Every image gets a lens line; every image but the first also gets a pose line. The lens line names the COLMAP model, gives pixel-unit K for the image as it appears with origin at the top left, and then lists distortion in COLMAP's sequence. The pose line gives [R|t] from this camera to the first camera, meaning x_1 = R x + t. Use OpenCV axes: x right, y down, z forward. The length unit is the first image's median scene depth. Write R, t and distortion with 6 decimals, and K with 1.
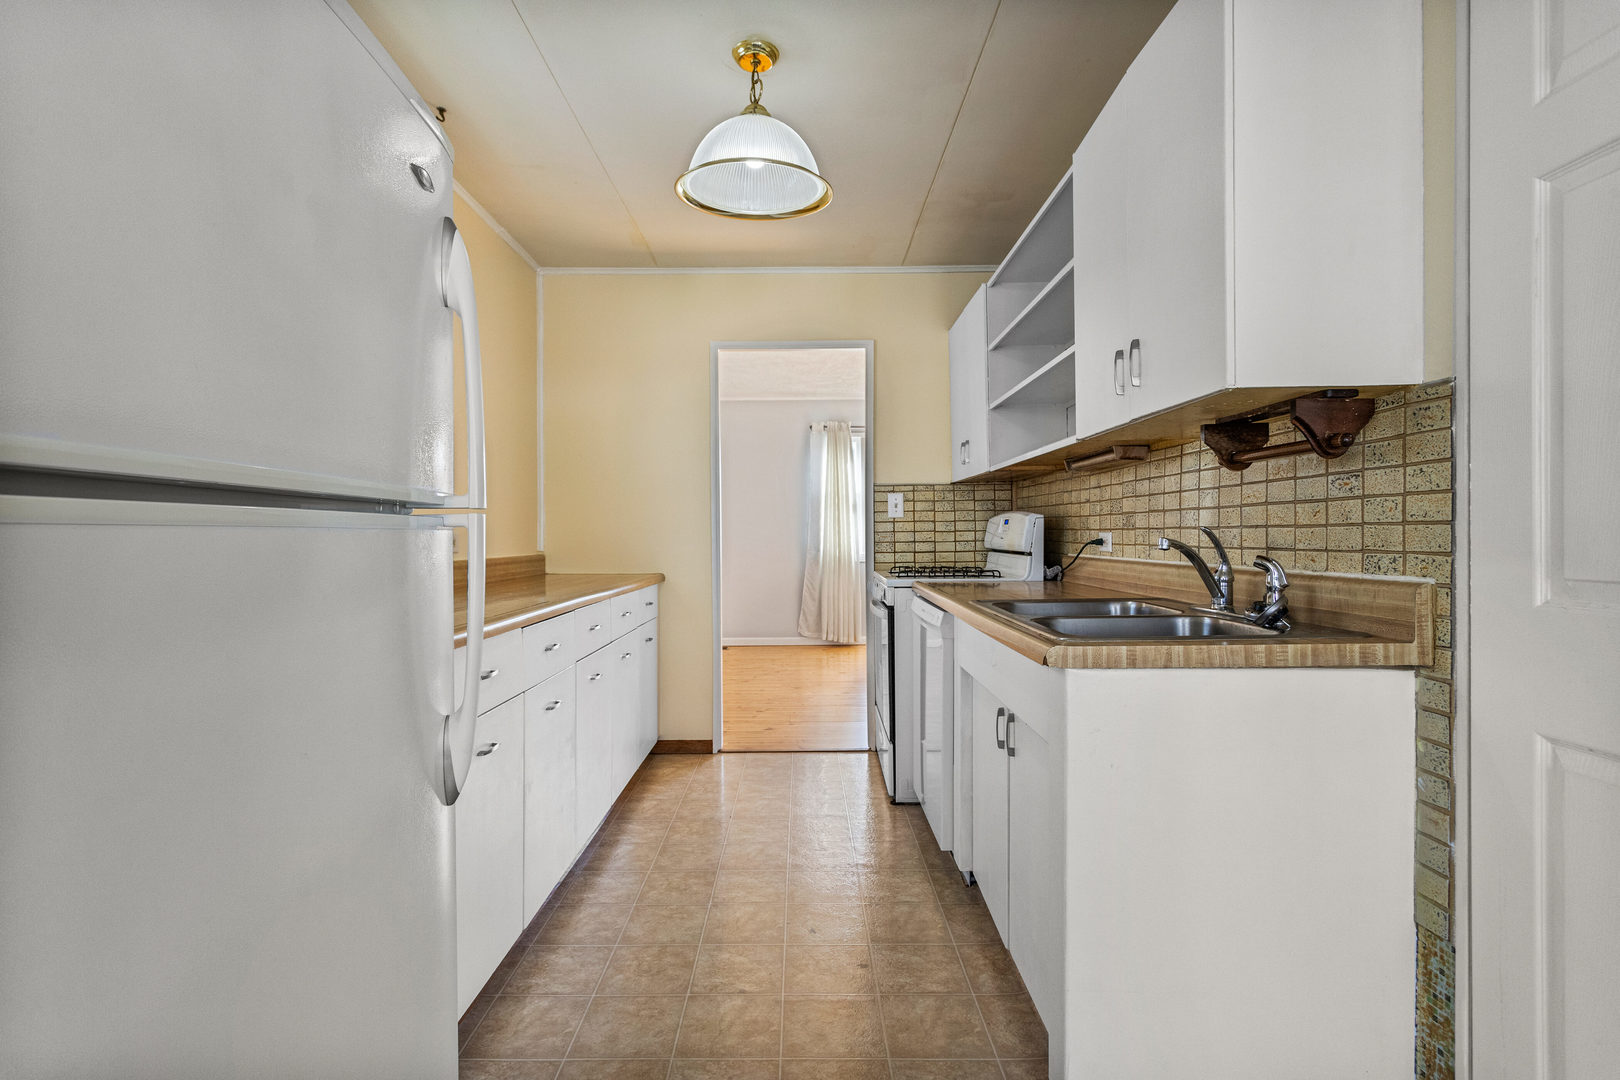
lens RADIAL K [[787.8, 0, 805.6], [0, 787.8, 531.9], [0, 0, 1]] dist [-0.000434, -0.000168]
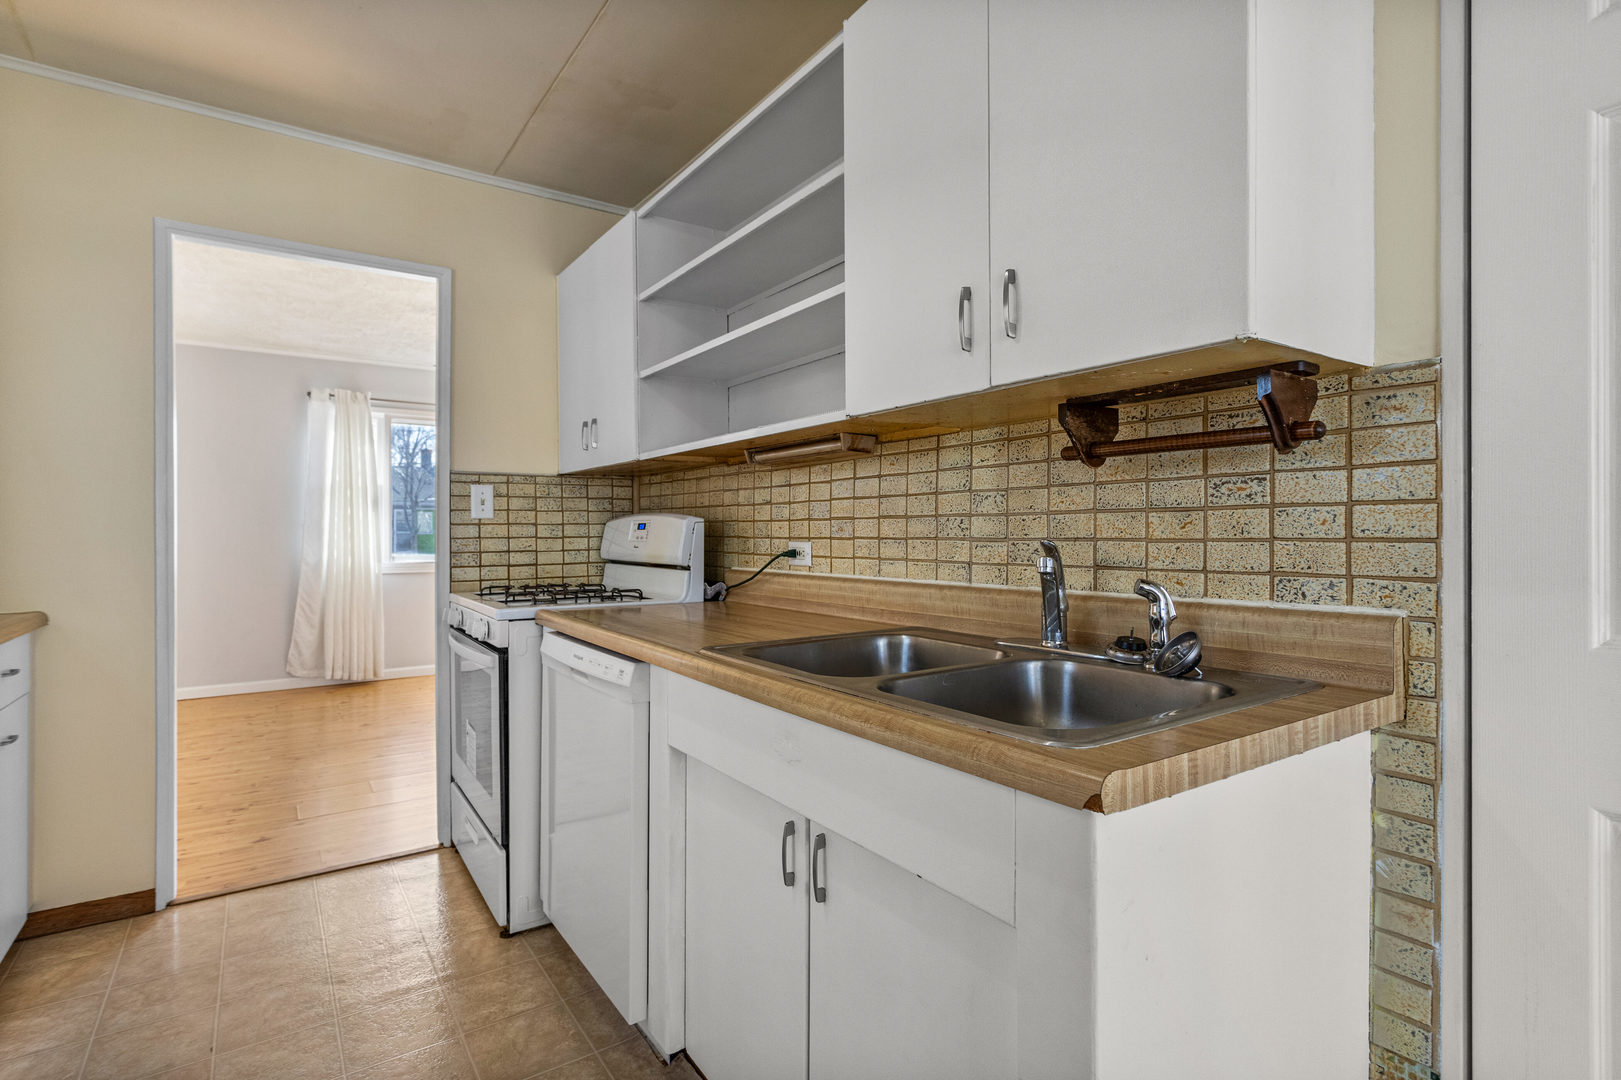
lens RADIAL K [[788.3, 0, 806.1], [0, 788.3, 531.9], [0, 0, 1]] dist [-0.000434, -0.000168]
pose [[0.823833, 0.006630, 0.566794, -0.091882], [-0.005492, 0.999978, -0.003715, -0.008234], [-0.566806, -0.000052, 0.823851, 0.410709]]
